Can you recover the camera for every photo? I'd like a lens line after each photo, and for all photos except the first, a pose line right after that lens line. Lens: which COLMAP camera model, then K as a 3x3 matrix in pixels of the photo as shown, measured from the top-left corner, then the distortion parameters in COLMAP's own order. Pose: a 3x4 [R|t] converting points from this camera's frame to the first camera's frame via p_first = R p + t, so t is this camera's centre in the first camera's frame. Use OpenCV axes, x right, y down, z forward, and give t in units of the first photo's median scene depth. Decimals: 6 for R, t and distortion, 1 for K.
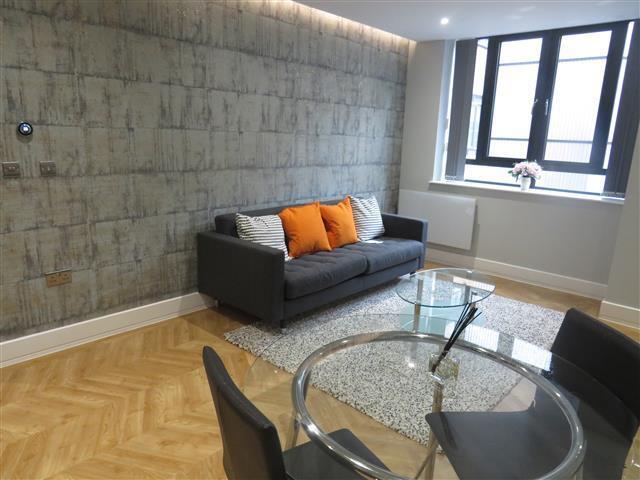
lens RADIAL K [[453.5, 0, 315.3], [0, 453.5, 249.8], [0, 0, 1]] dist [-0.057740, 0.042525]
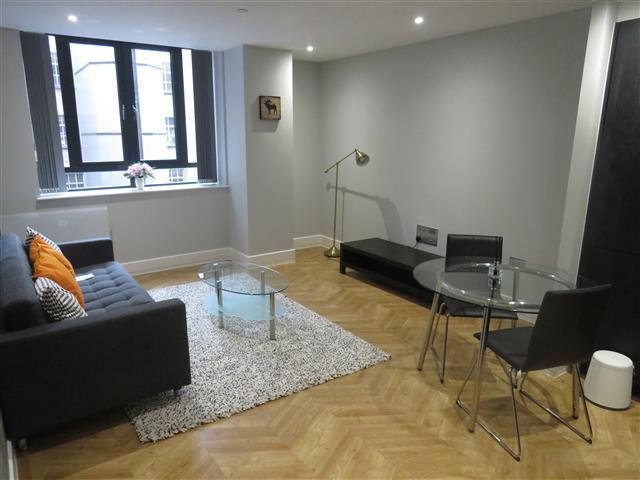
lens RADIAL K [[453.5, 0, 315.3], [0, 453.5, 249.8], [0, 0, 1]] dist [-0.057740, 0.042525]
pose [[0.227384, -0.274586, 0.934291, -0.505437], [0.244993, 0.944694, 0.218018, -0.133673], [-0.942483, 0.179321, 0.282080, 0.334471]]
